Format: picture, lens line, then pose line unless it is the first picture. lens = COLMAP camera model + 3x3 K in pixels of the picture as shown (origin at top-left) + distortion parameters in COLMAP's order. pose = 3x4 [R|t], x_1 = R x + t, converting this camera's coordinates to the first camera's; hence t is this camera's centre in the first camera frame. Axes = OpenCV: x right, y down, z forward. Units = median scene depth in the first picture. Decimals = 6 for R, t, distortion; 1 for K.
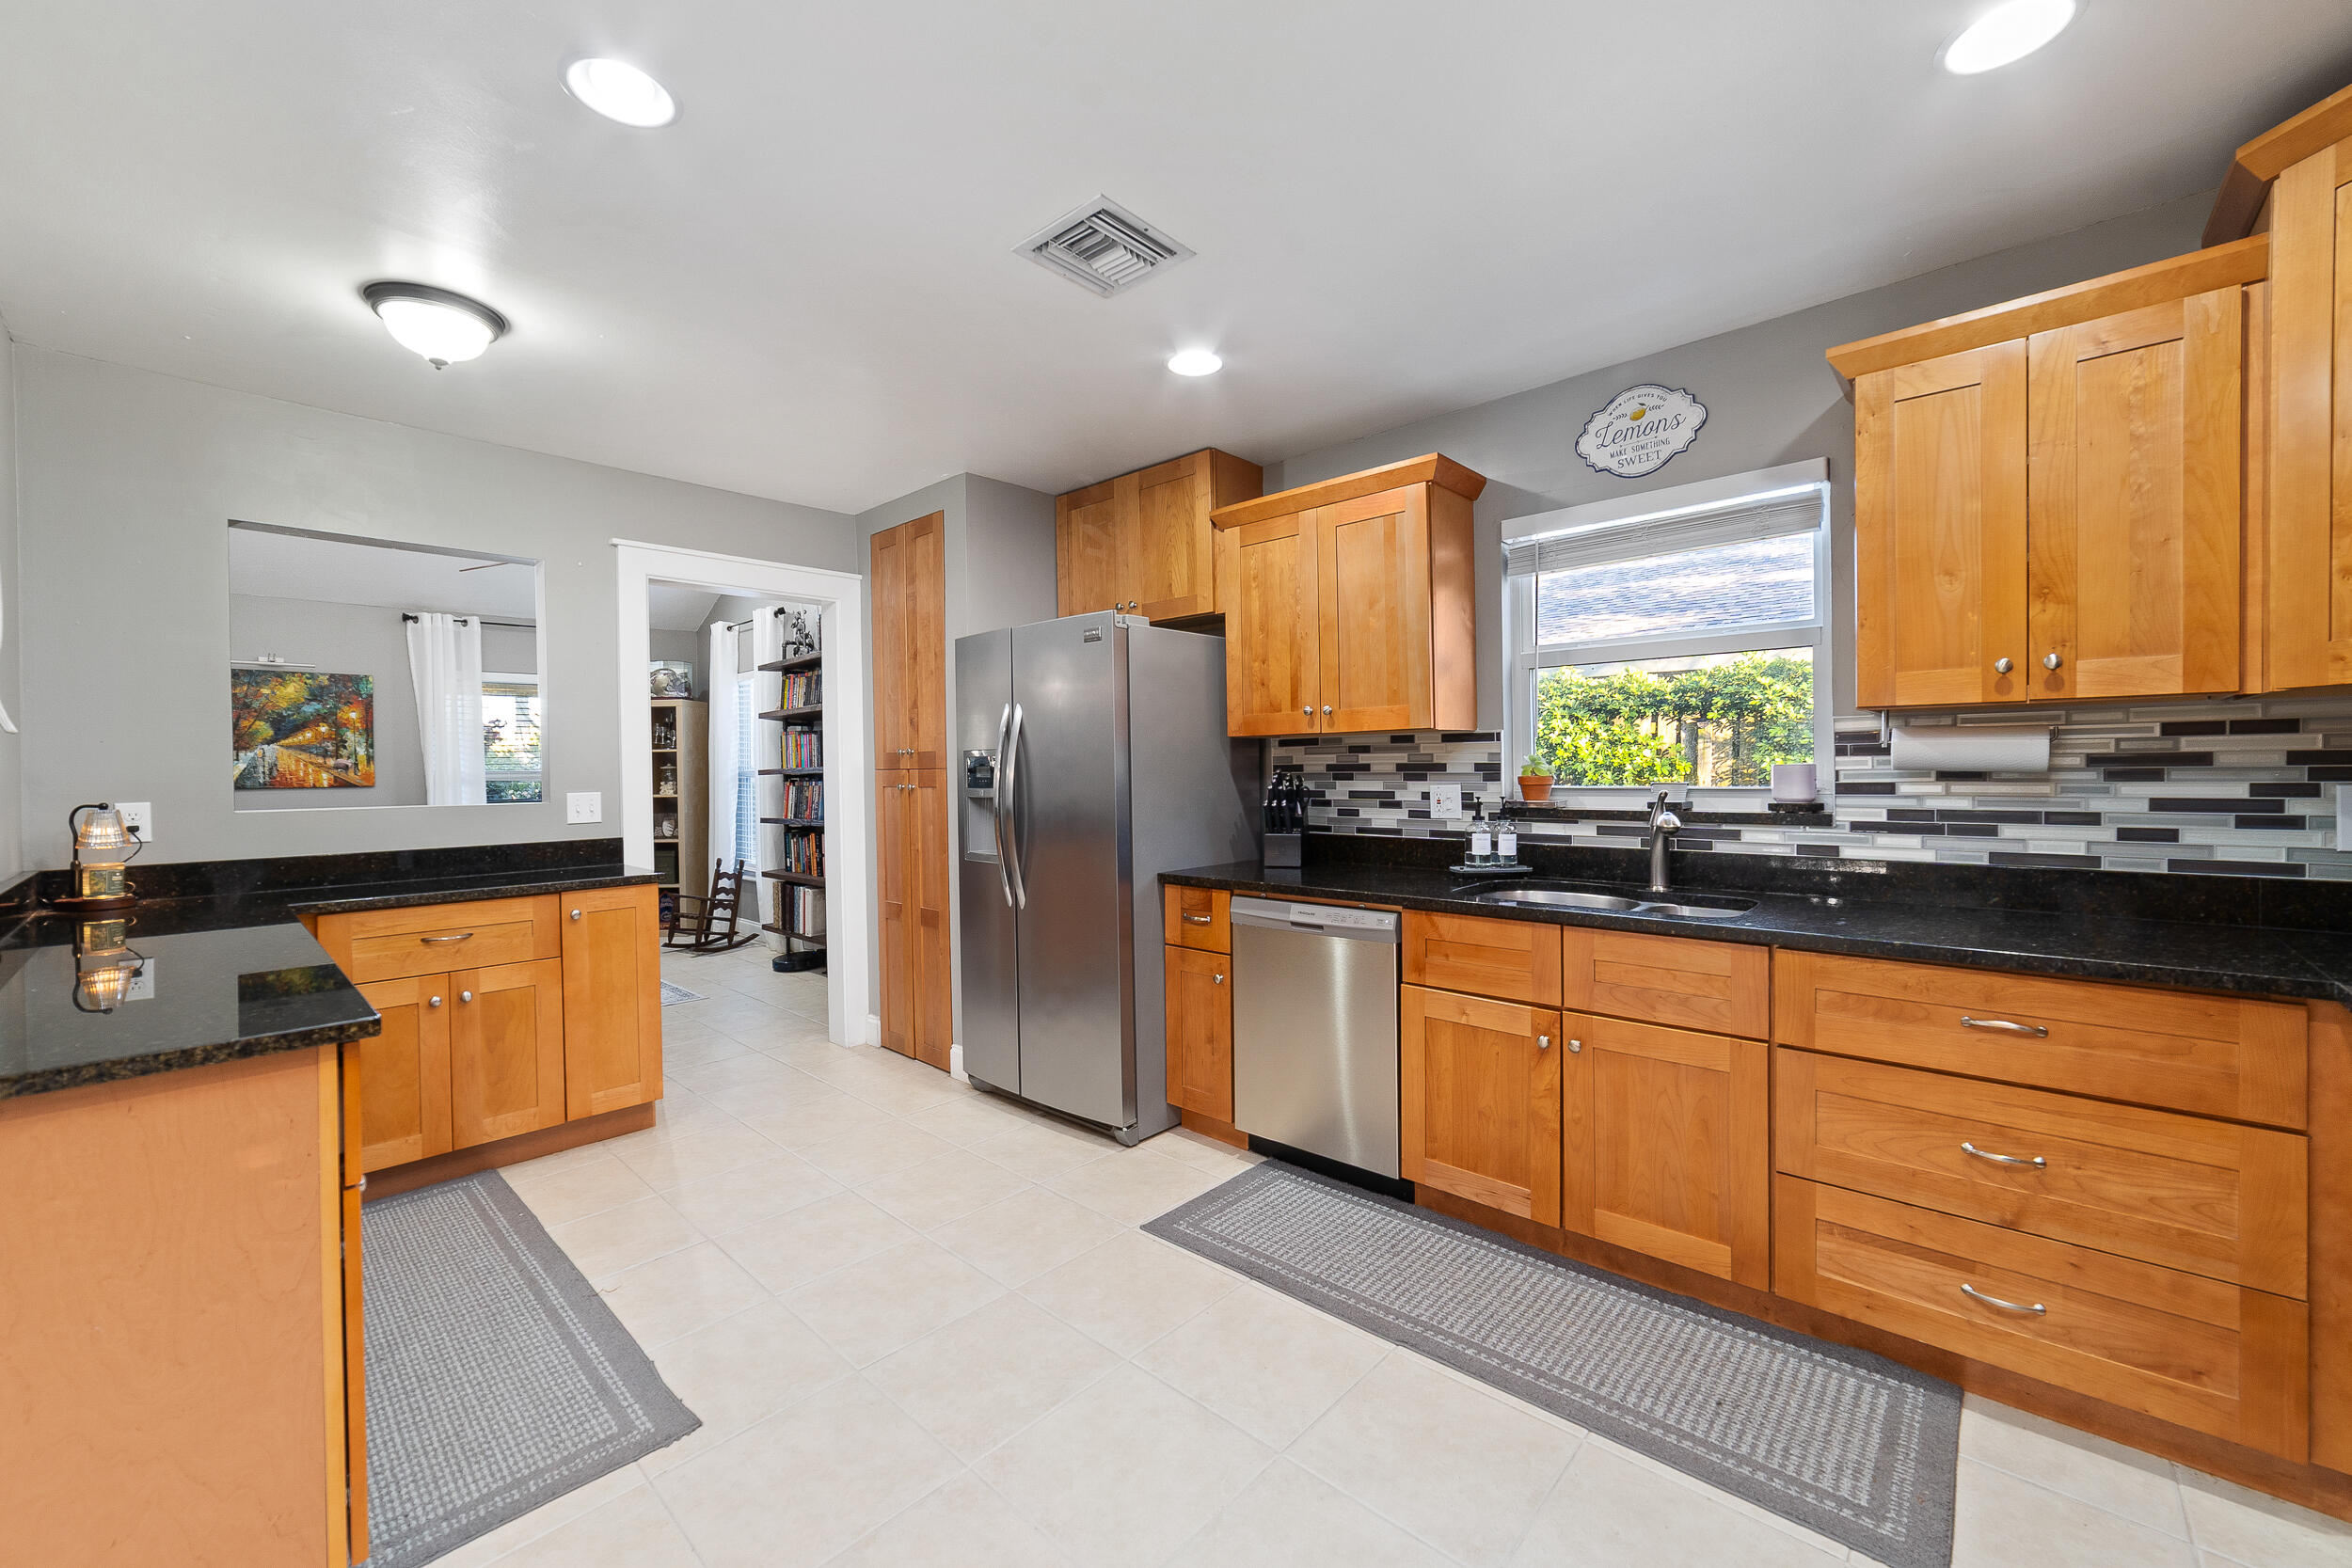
lens RADIAL K [[962.0, 0, 1139.8], [0, 962.0, 774.4], [0, 0, 1]] dist [0.001212, 0.000370]
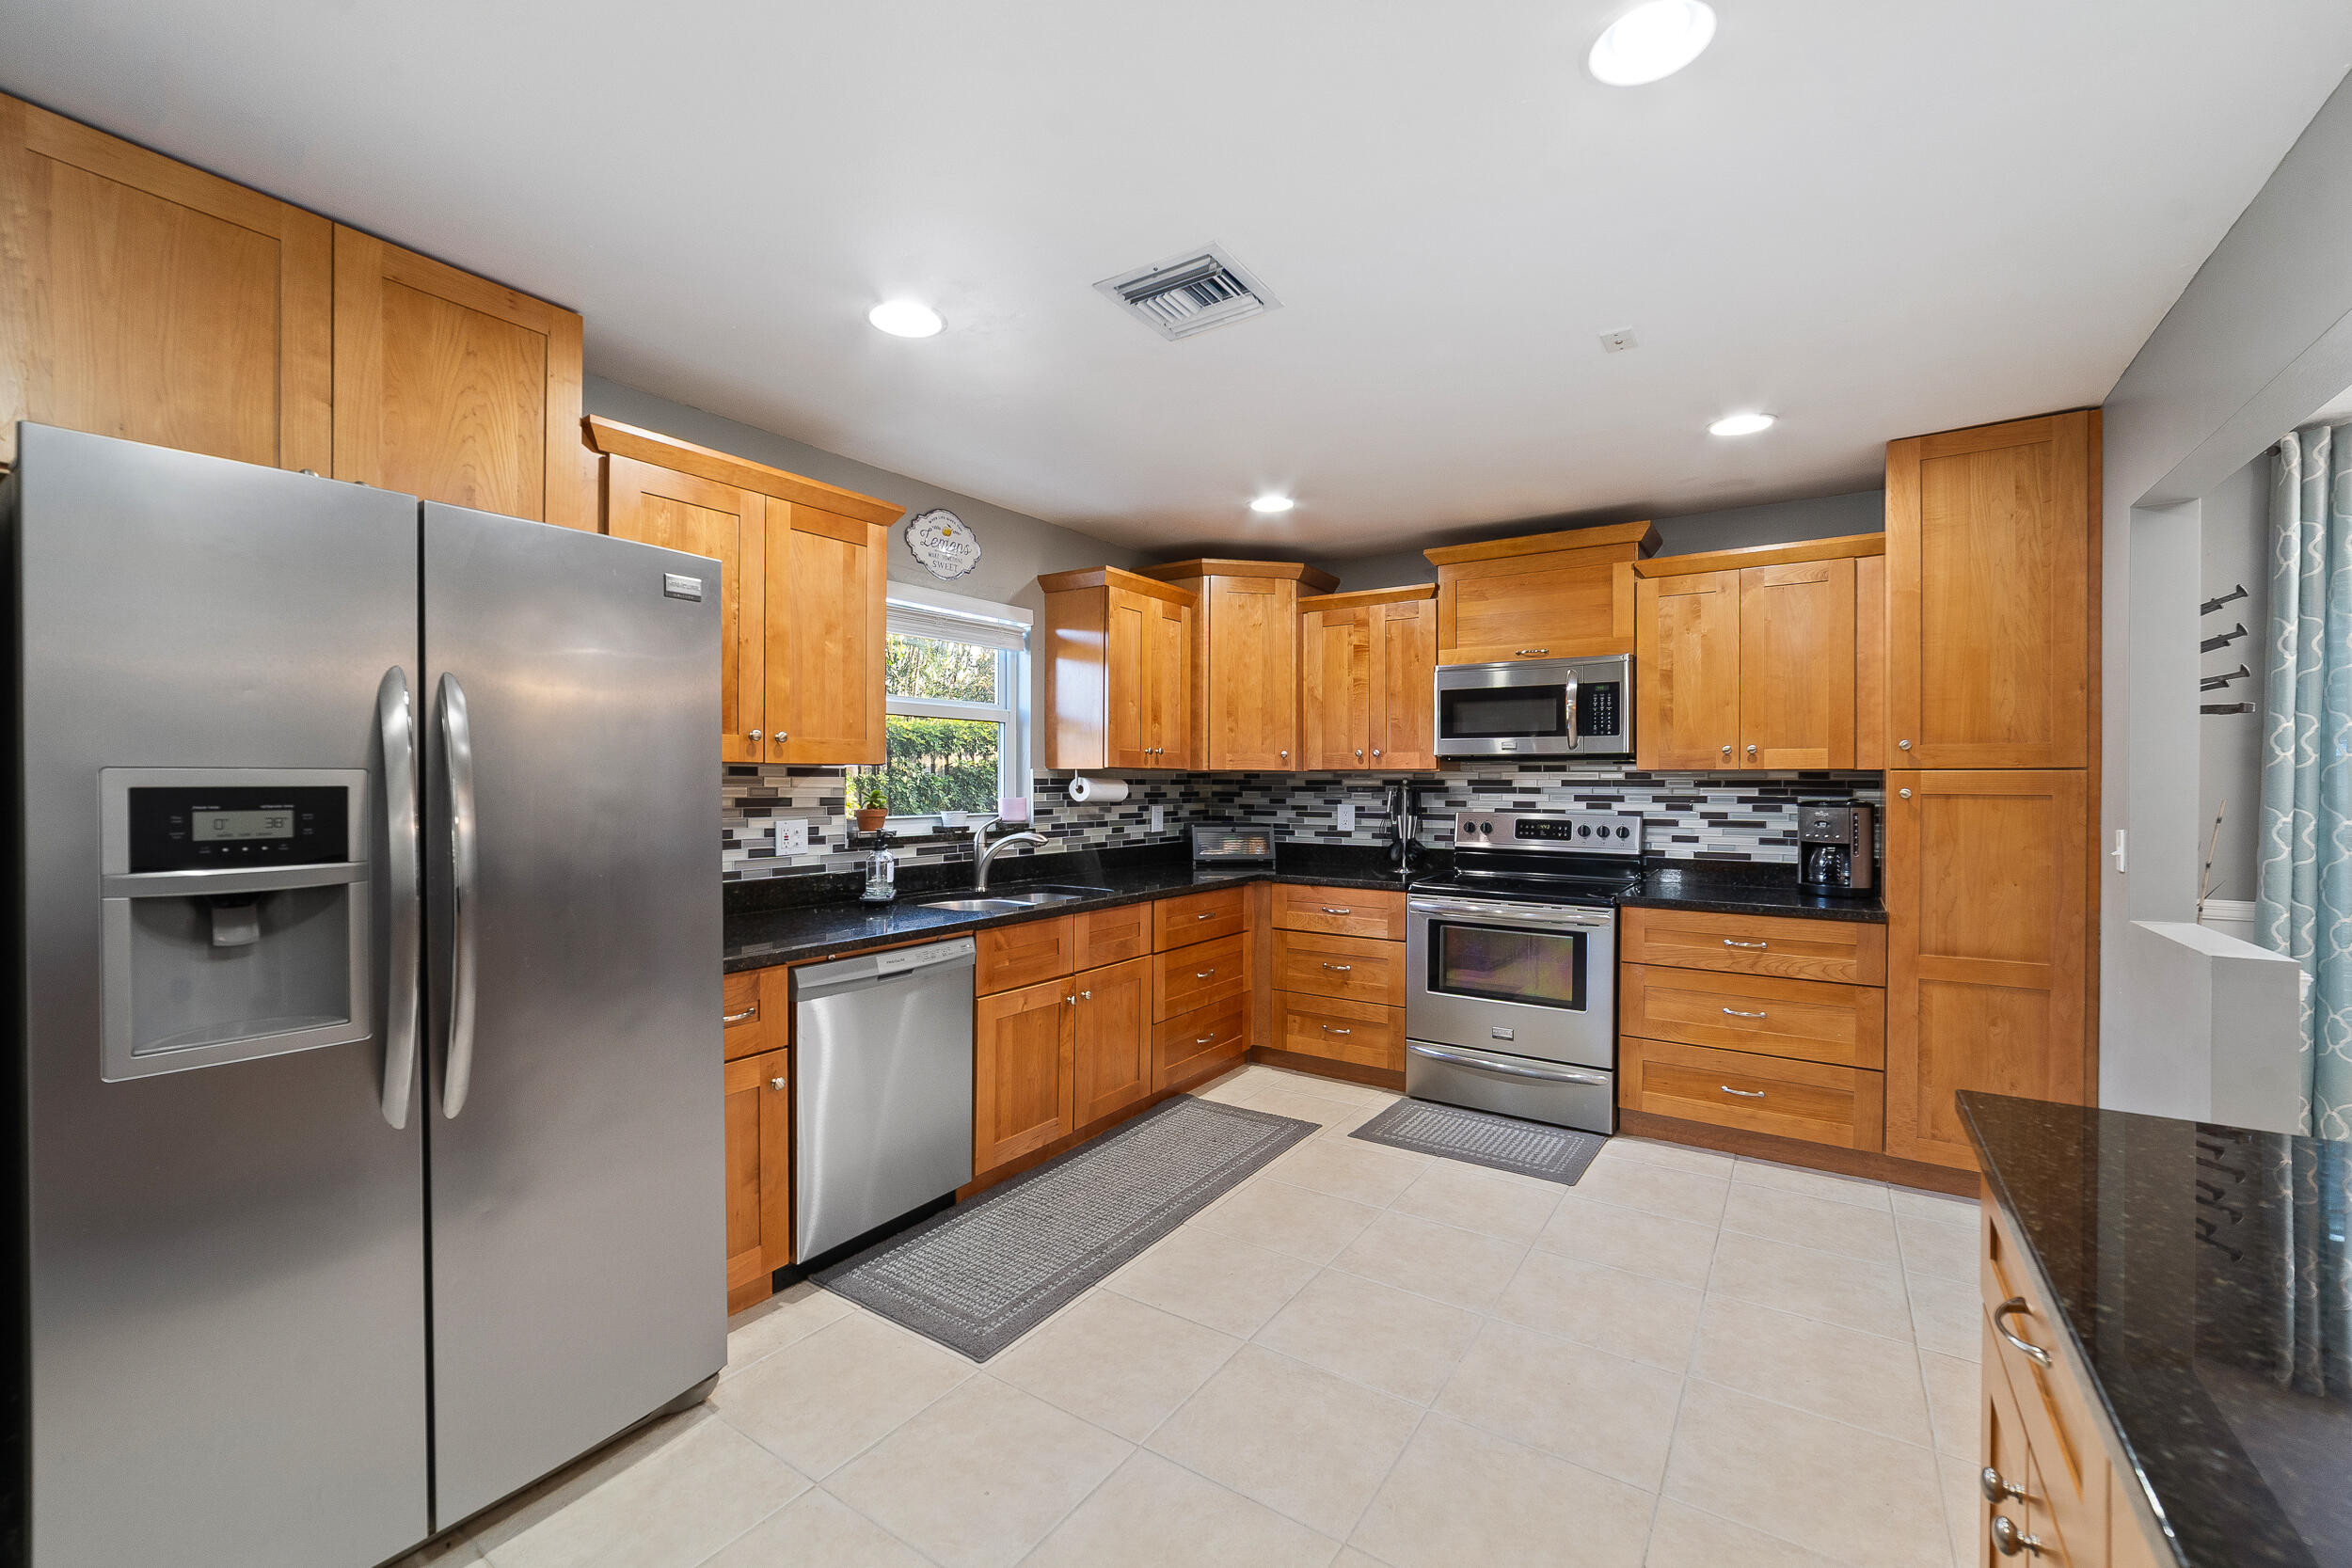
lens RADIAL K [[884.4, 0, 1176.0], [0, 884.4, 784.0], [0, 0, 1]] dist [-0.001947, 0.005348]
pose [[-0.137722, 0.011360, 0.990406, -0.734996], [0.008979, 0.999907, -0.010220, -0.015373], [-0.990430, 0.007485, -0.137812, 0.879037]]
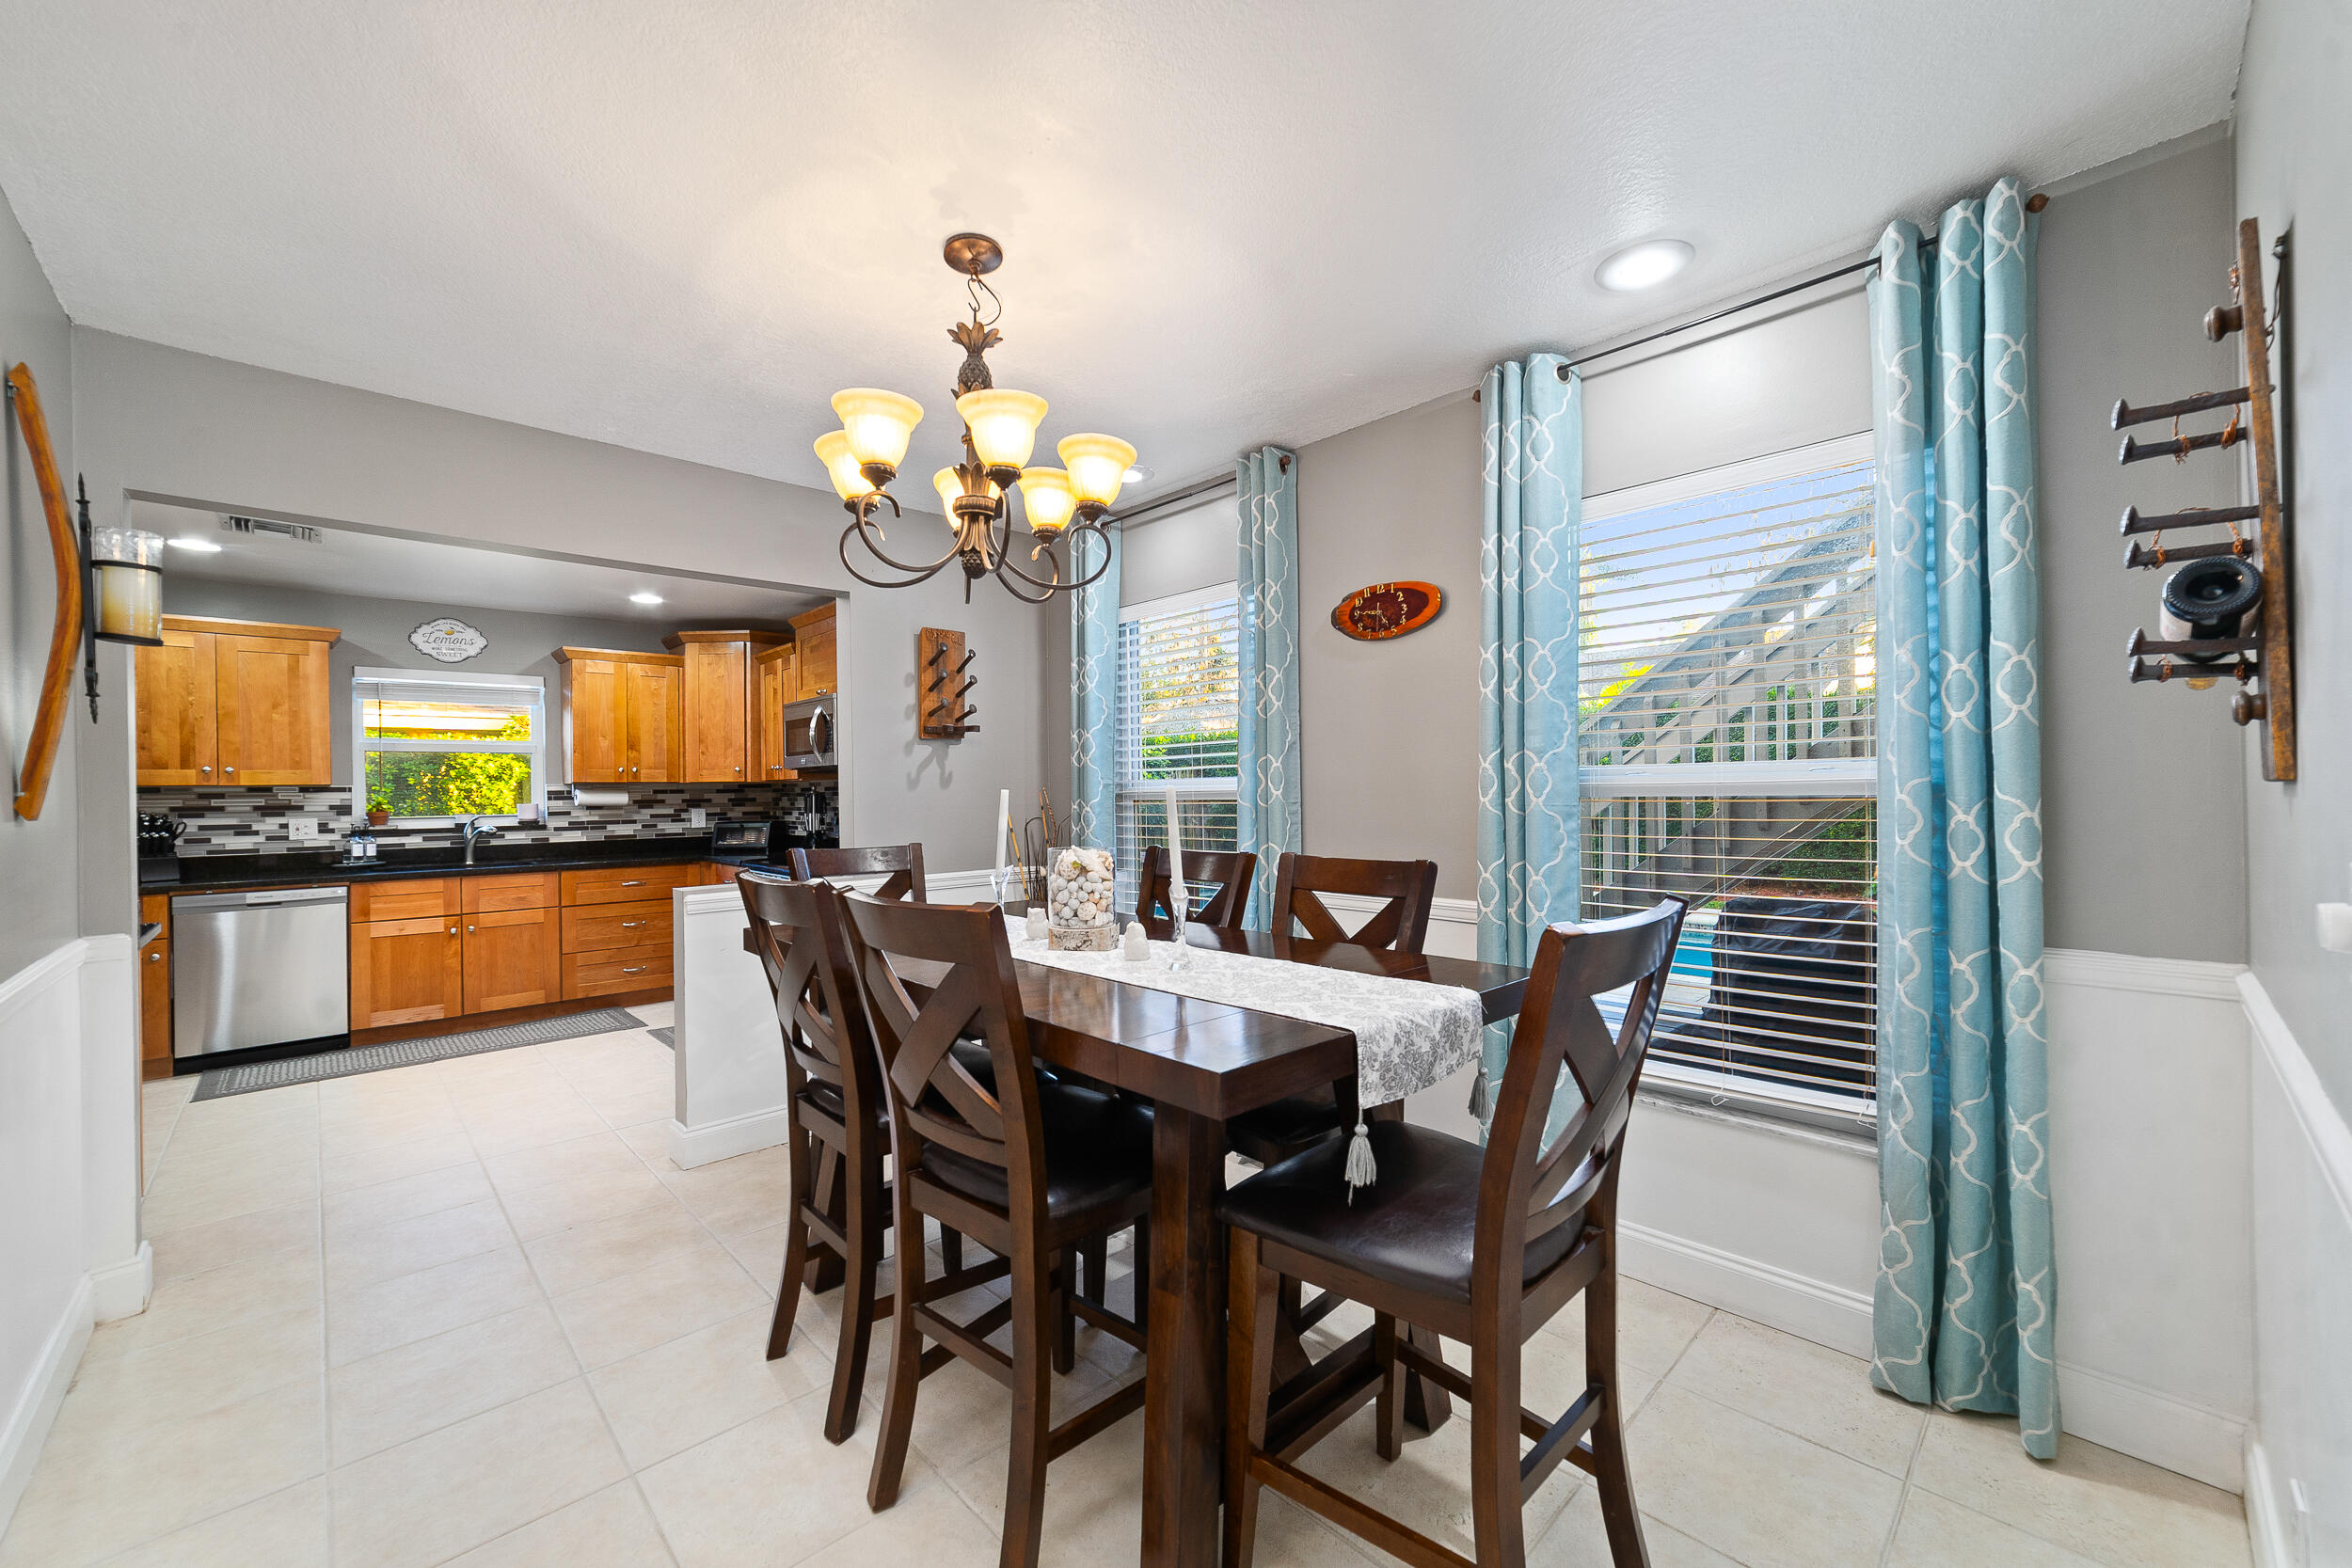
lens RADIAL K [[884.4, 0, 1176.0], [0, 884.4, 784.0], [0, 0, 1]] dist [-0.001947, 0.005348]
pose [[0.073400, 0.019097, 0.997120, -1.258698], [0.020777, 0.999570, -0.020673, 0.016609], [-0.997086, 0.022235, 0.072972, -0.675765]]
